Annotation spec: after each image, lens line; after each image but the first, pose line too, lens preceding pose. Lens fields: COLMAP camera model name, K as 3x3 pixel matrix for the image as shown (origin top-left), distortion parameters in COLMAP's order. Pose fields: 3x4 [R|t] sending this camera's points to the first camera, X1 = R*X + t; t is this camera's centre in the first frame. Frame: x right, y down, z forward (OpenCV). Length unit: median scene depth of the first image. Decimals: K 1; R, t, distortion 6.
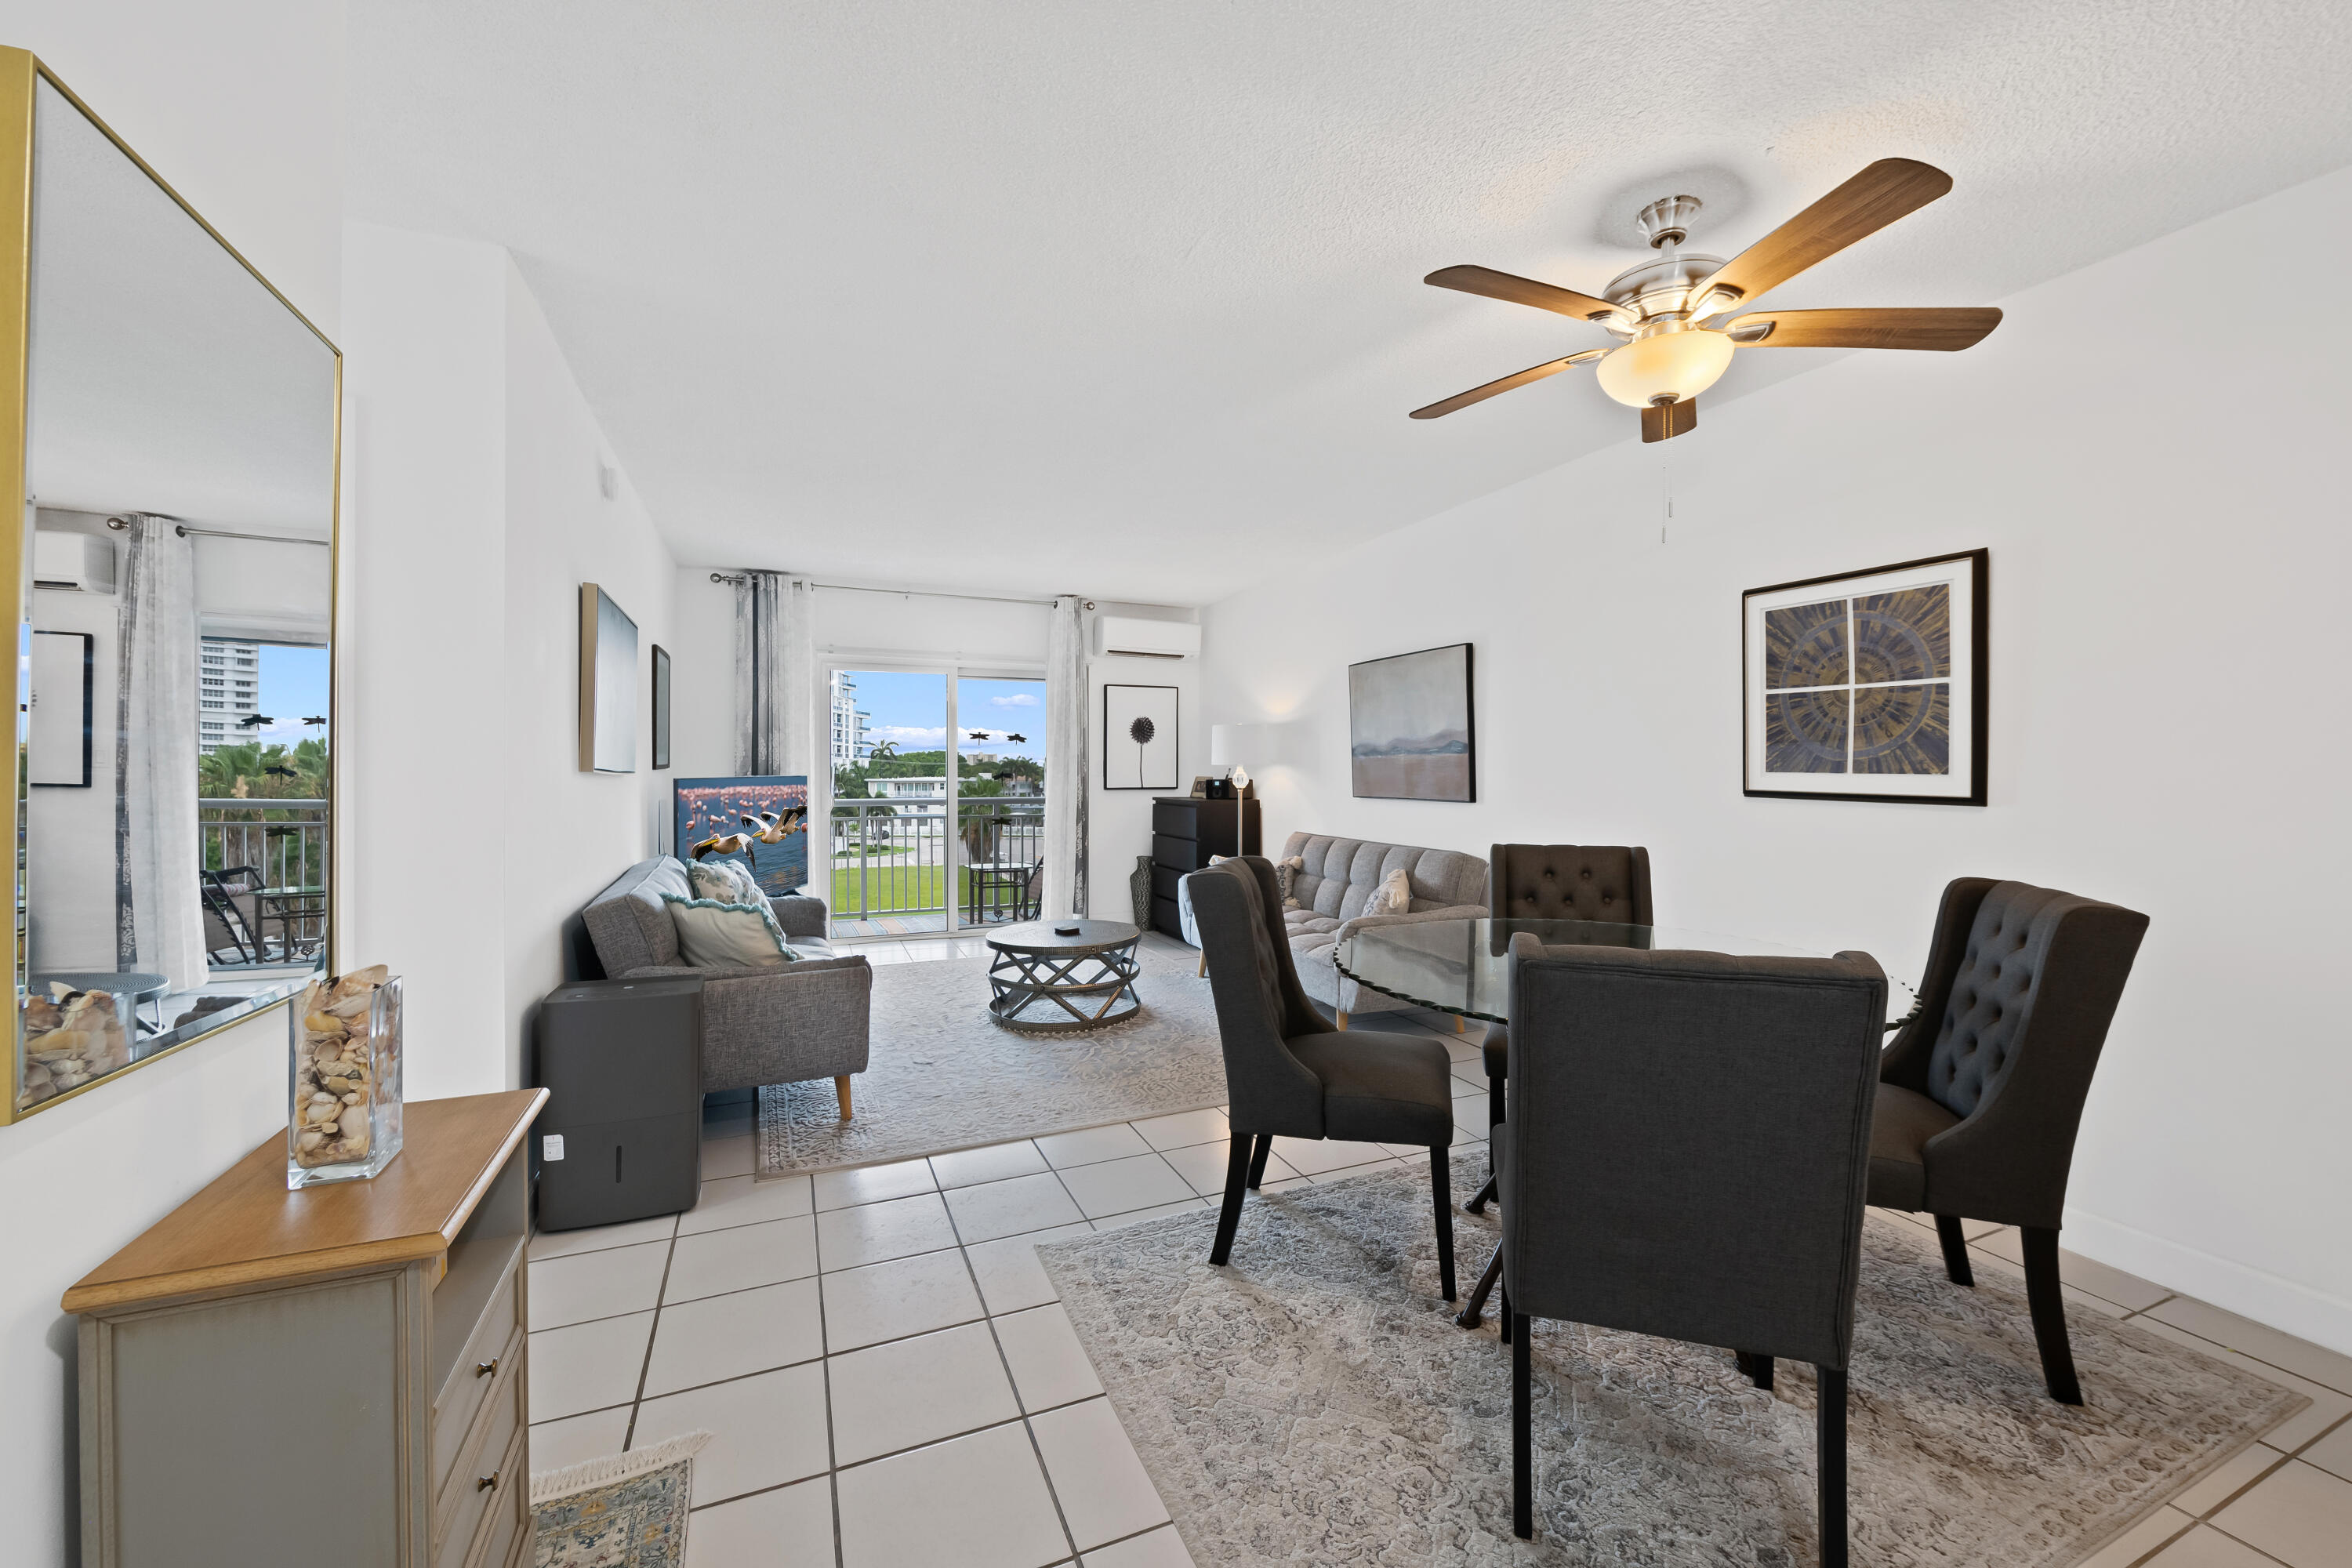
lens RADIAL K [[941.4, 0, 1194.7], [0, 941.4, 772.3], [0, 0, 1]] dist [-0.001880, -0.003434]
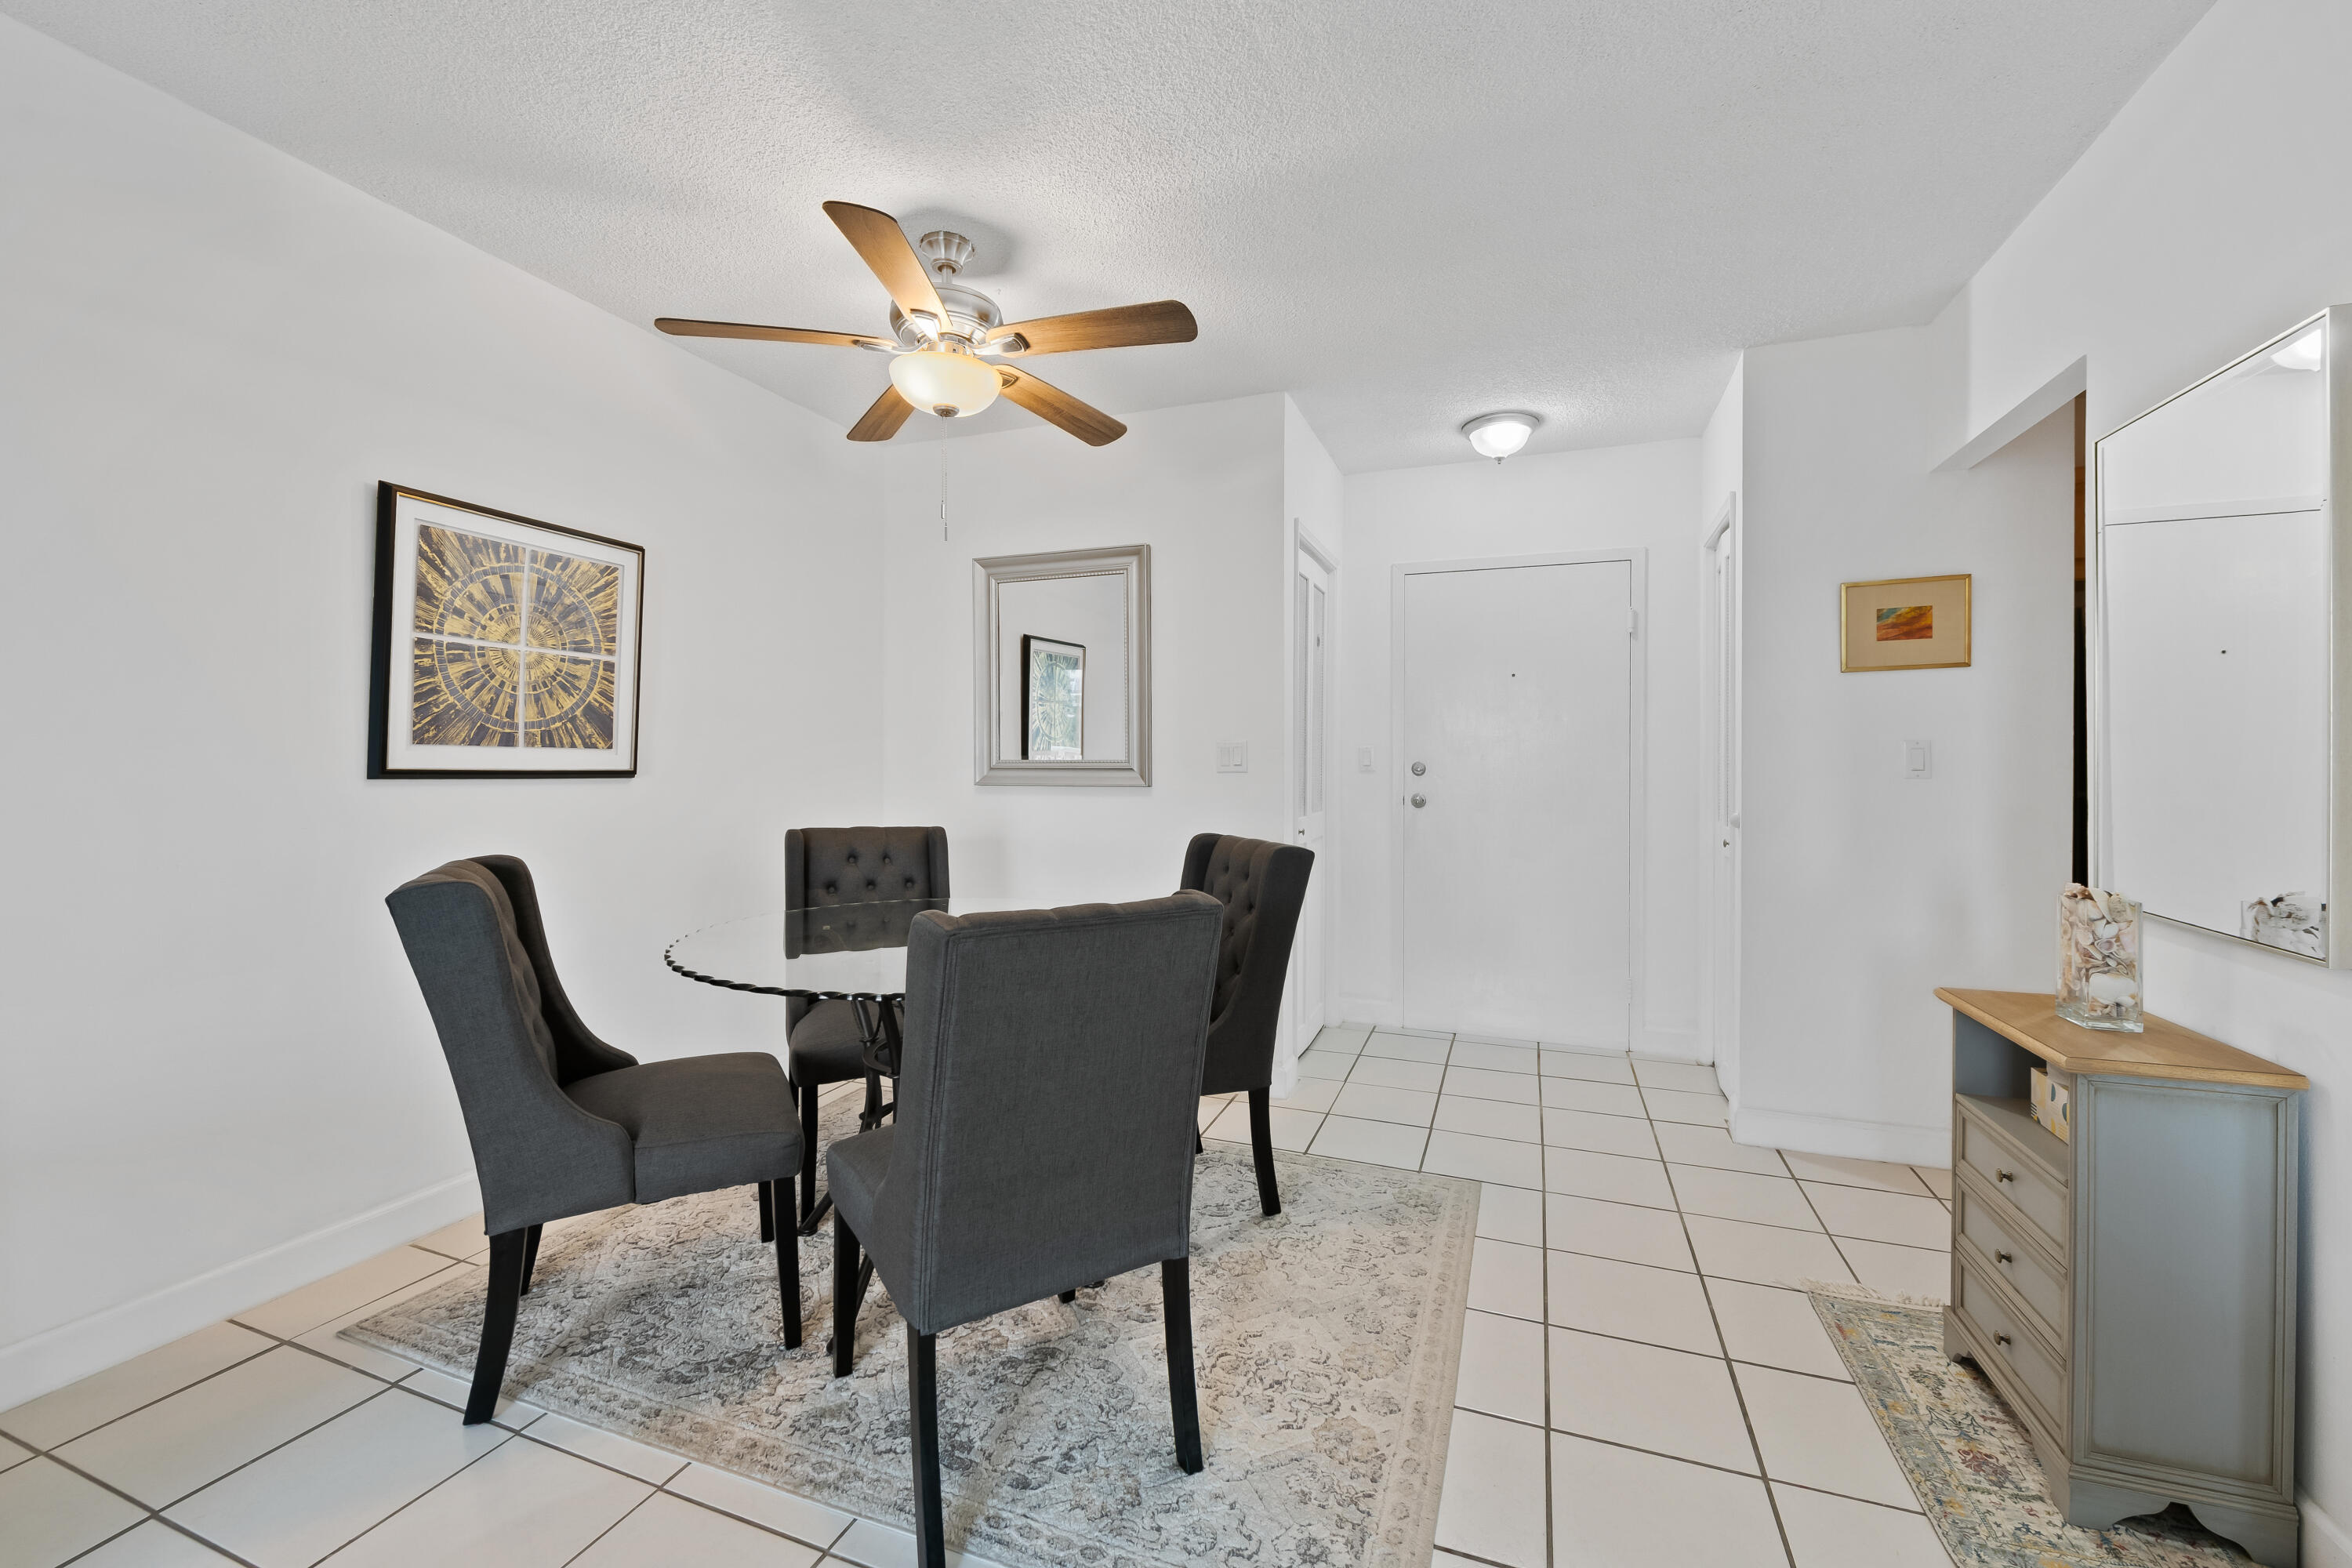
lens RADIAL K [[941.4, 0, 1194.7], [0, 941.4, 772.3], [0, 0, 1]] dist [-0.001880, -0.003434]
pose [[-0.723111, -0.009445, 0.690667, -0.373218], [0.001153, 0.999889, 0.014881, 0.012516], [-0.690731, 0.011557, -0.723020, 1.261657]]
